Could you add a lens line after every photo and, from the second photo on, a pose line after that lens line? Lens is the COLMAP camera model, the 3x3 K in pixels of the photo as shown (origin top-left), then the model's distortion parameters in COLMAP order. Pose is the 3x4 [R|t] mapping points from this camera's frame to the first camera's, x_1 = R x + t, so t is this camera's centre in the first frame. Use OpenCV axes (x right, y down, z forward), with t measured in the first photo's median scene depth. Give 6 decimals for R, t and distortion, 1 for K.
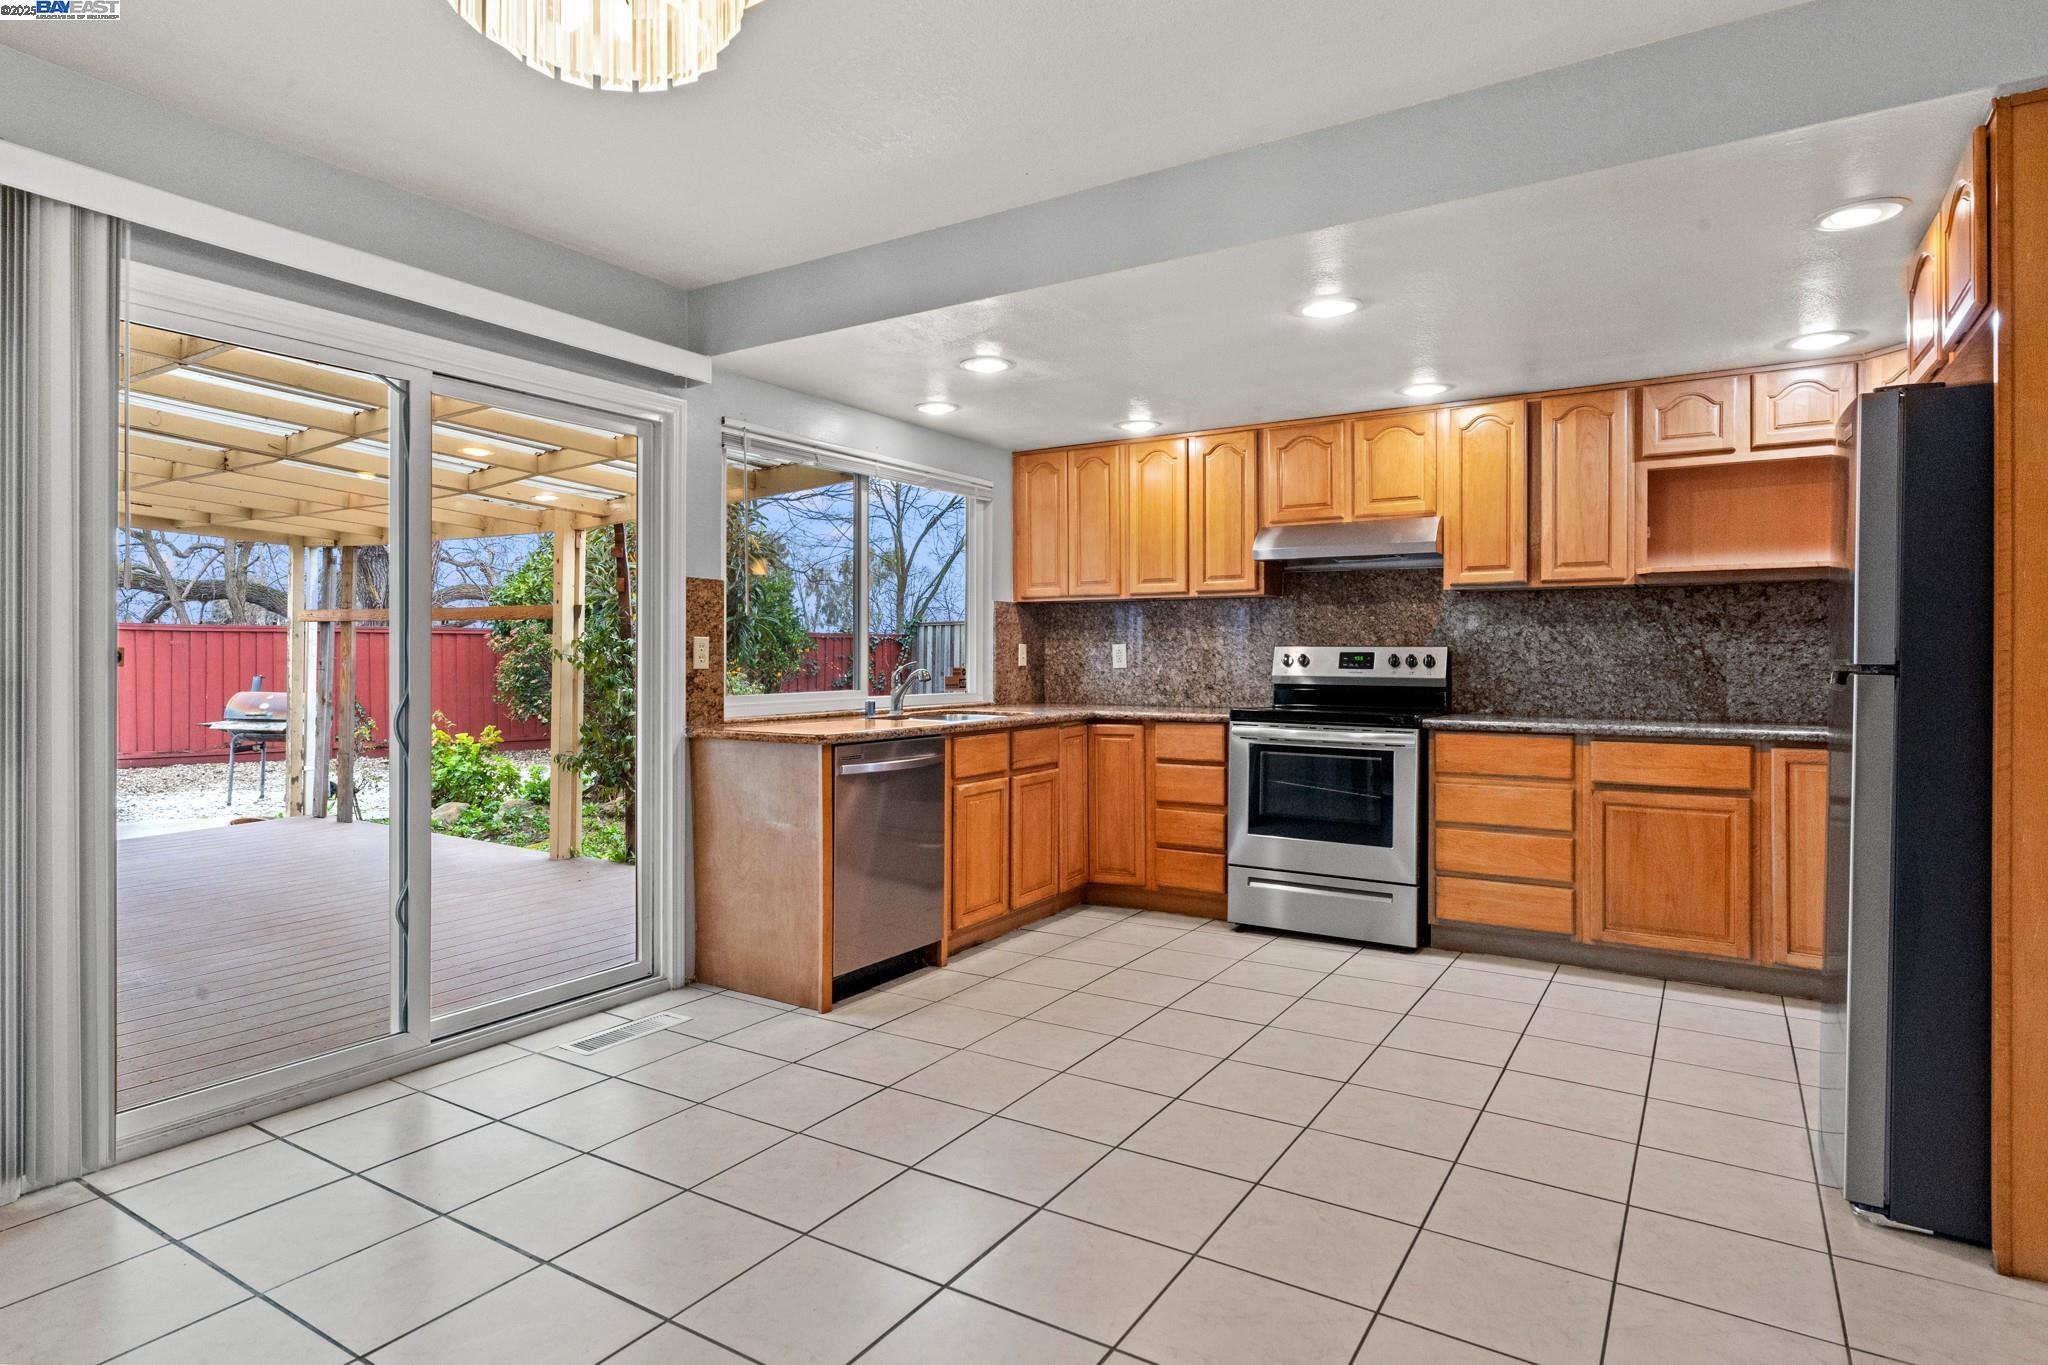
lens RADIAL K [[1105.4, 0, 1000.6], [0, 1105.4, 661.0], [0, 0, 1]] dist [-0.002172, -0.000307]
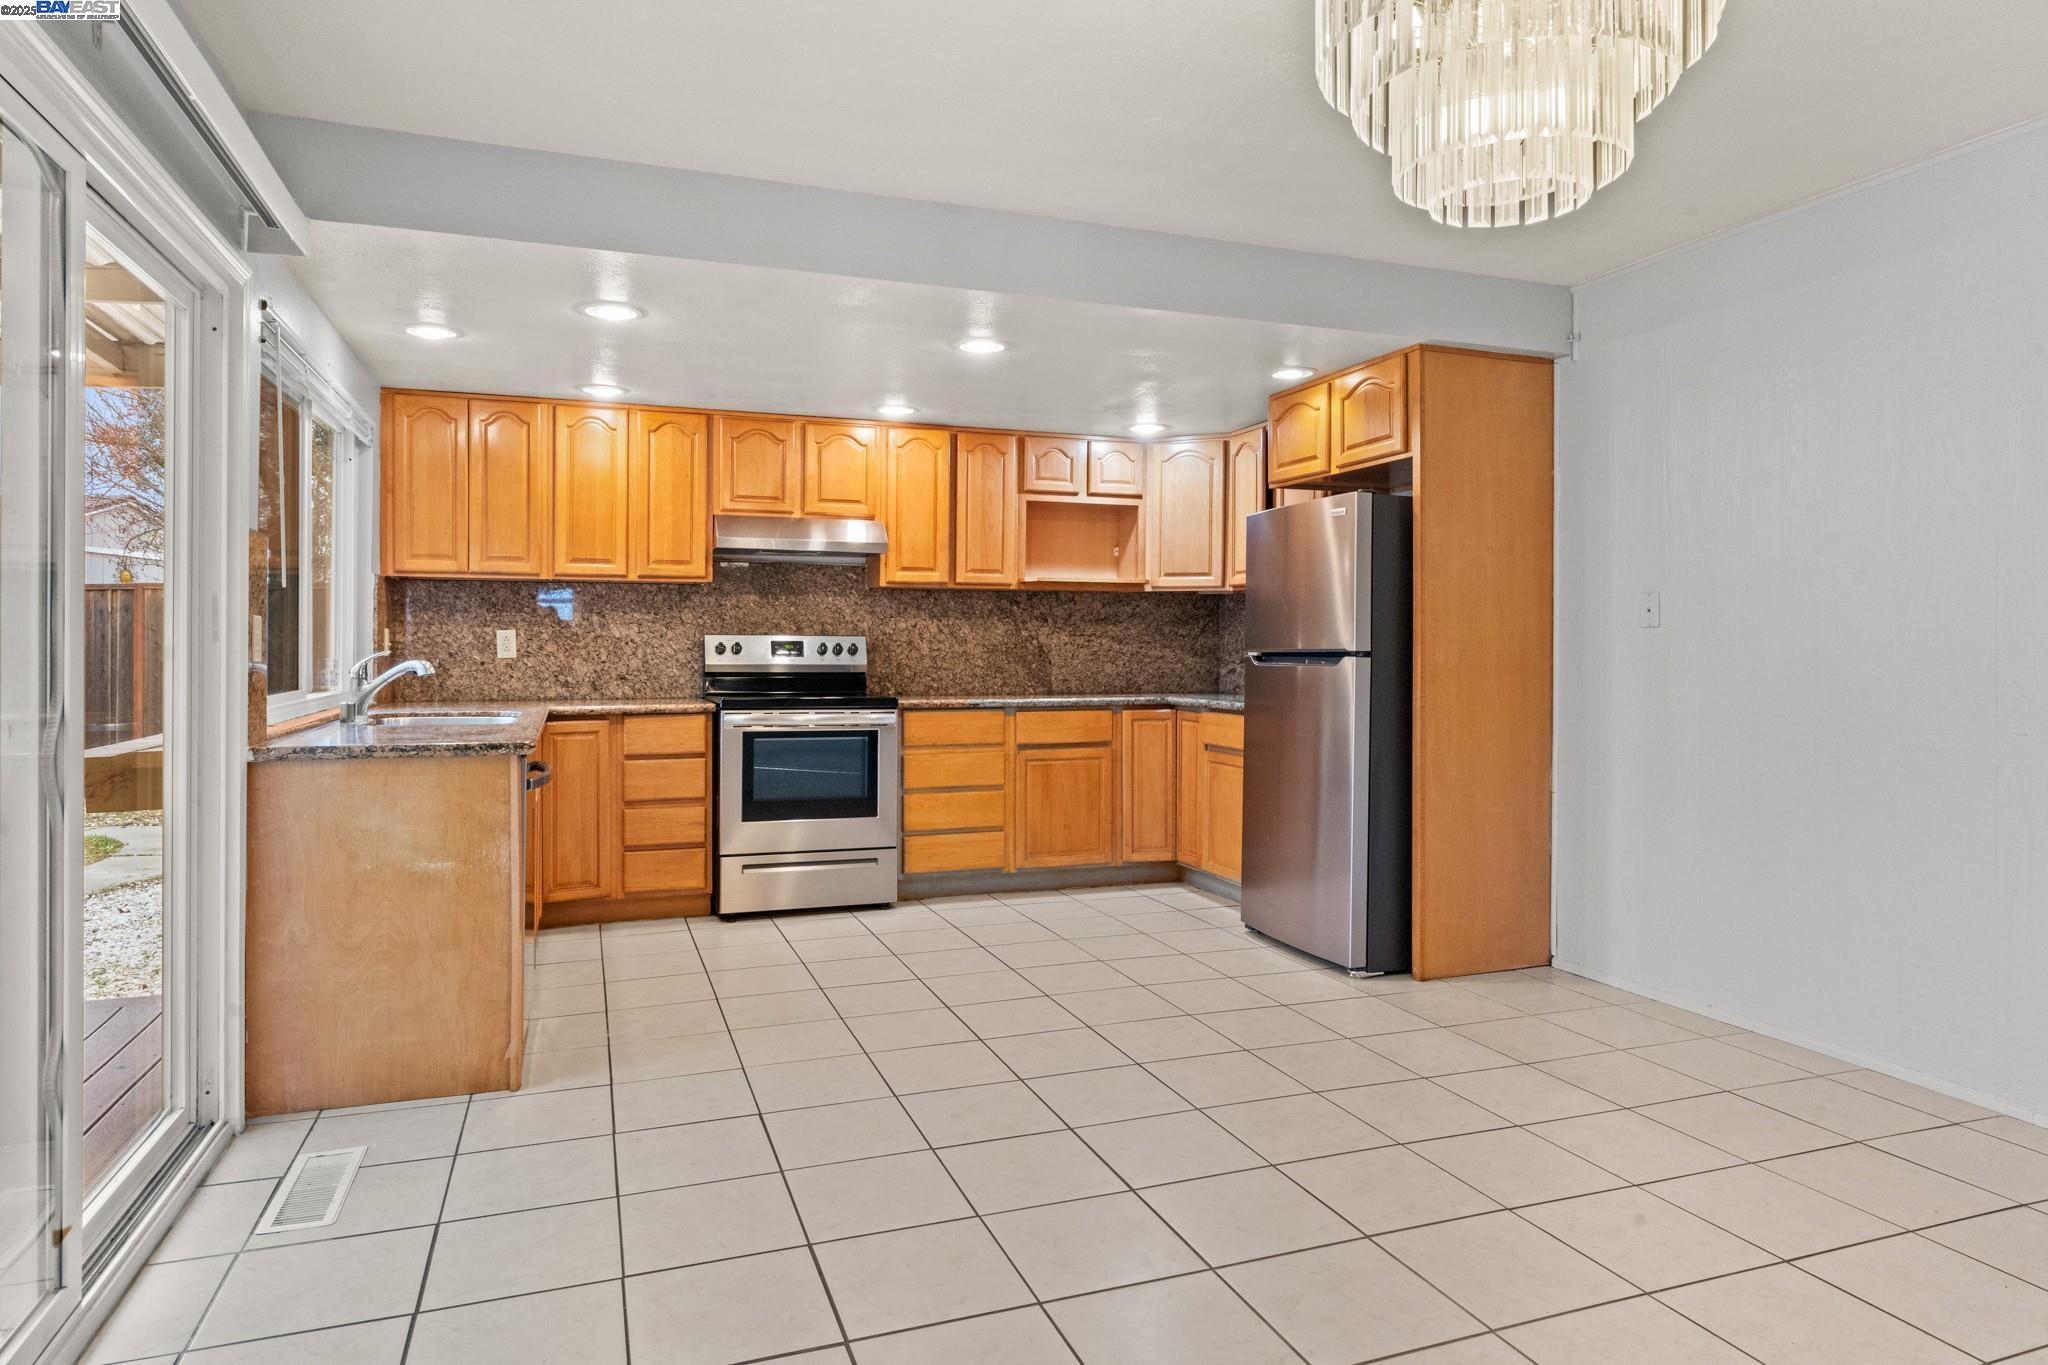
lens RADIAL K [[1211.2, 0, 1008.9], [0, 1211.2, 652.4], [0, 0, 1]] dist [-0.011761, 0.011127]
pose [[0.606404, -0.003654, 0.795148, -0.514934], [0.001198, 0.999993, 0.003682, -0.001156], [-0.795156, -0.001280, 0.606404, 0.148613]]
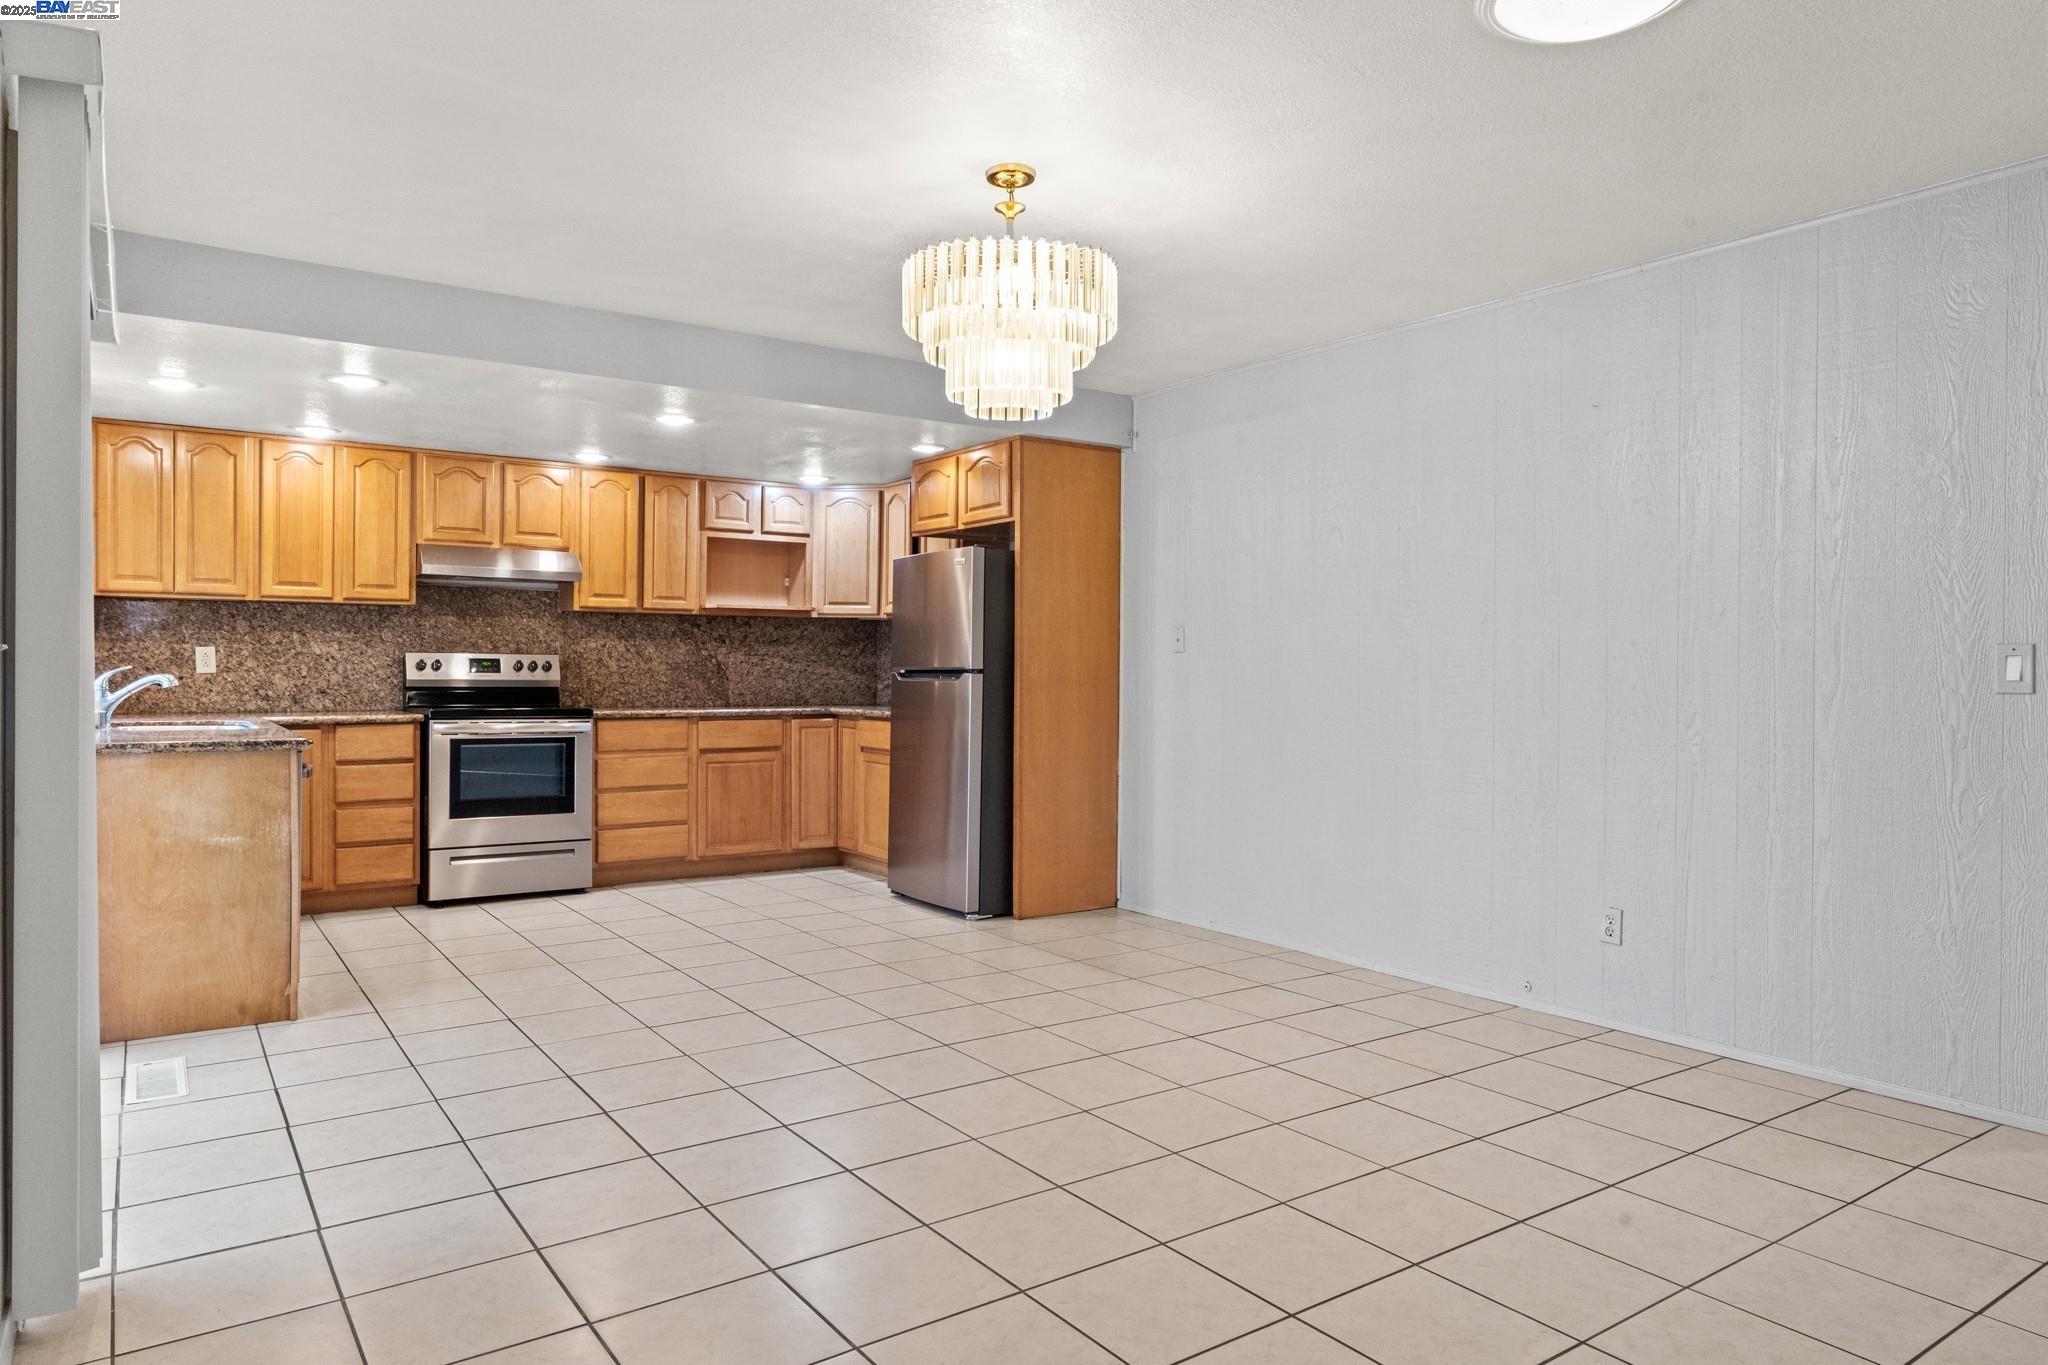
lens RADIAL K [[1282.6, 0, 1014.7], [0, 1282.6, 685.4], [0, 0, 1]] dist [-0.011686, 0.004930]
pose [[0.379882, -0.011727, 0.924960, -0.784917], [-0.003074, 0.999898, 0.013940, -0.000056], [-0.925030, -0.008139, 0.379808, -0.027219]]
